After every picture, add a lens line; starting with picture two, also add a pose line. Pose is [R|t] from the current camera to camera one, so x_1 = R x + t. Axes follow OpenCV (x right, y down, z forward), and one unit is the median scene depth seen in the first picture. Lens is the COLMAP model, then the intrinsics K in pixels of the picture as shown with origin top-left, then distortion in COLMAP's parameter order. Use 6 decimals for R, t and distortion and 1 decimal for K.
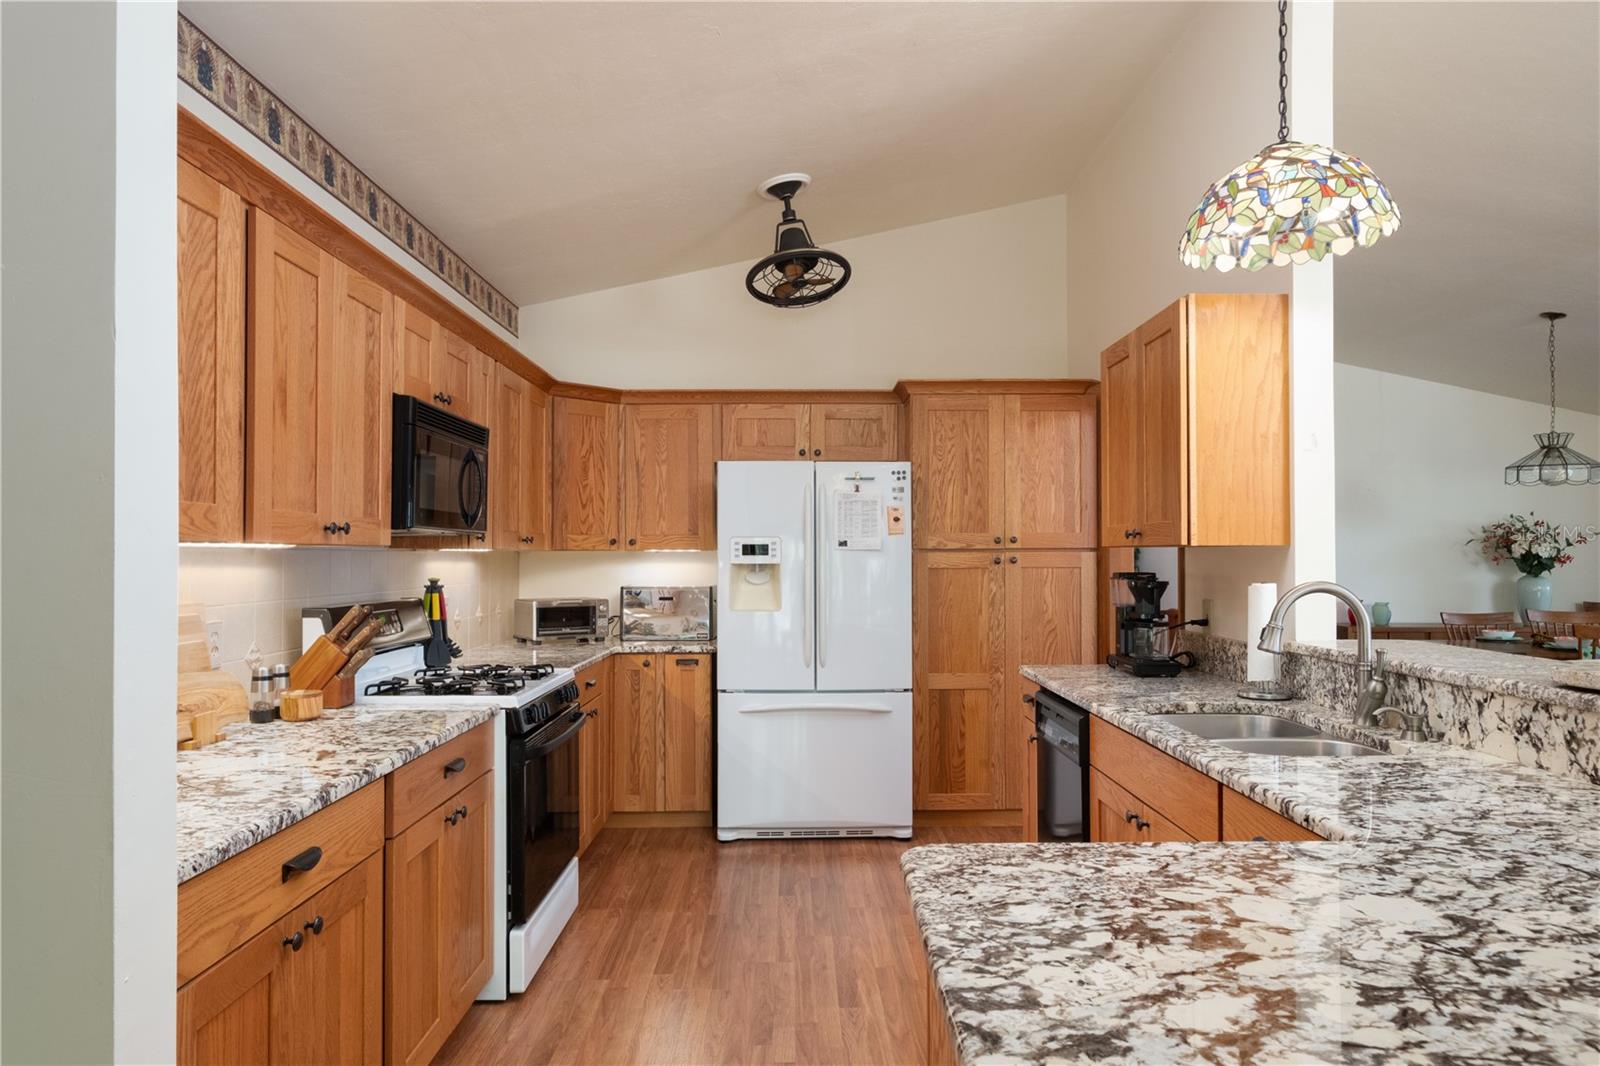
lens RADIAL K [[994.2, 0, 800.0], [0, 994.2, 537.3], [0, 0, 1]] dist [0.000244, 0.000569]
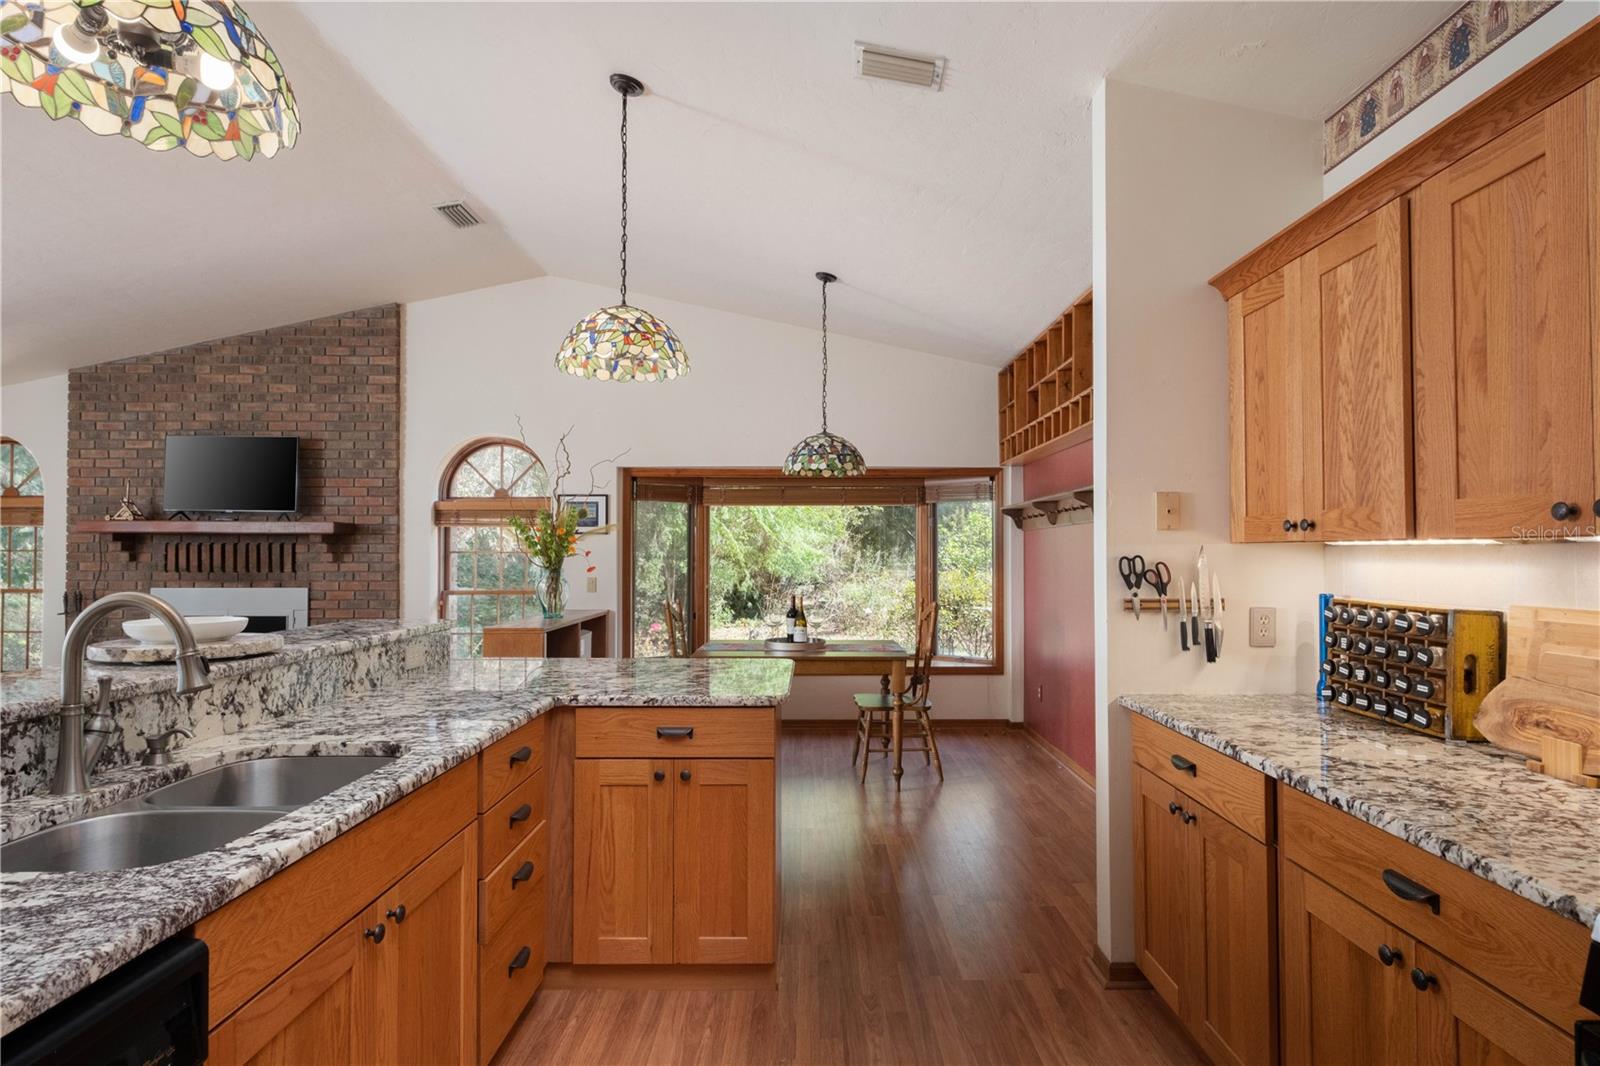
lens RADIAL K [[829.6, 0, 799.5], [0, 829.6, 535.9], [0, 0, 1]] dist [-0.000585, -0.000060]
pose [[-0.999932, 0.003627, 0.011039, 0.032025], [0.003180, 0.999185, -0.040234, 0.032640], [-0.011176, -0.040196, -0.999129, 1.819889]]
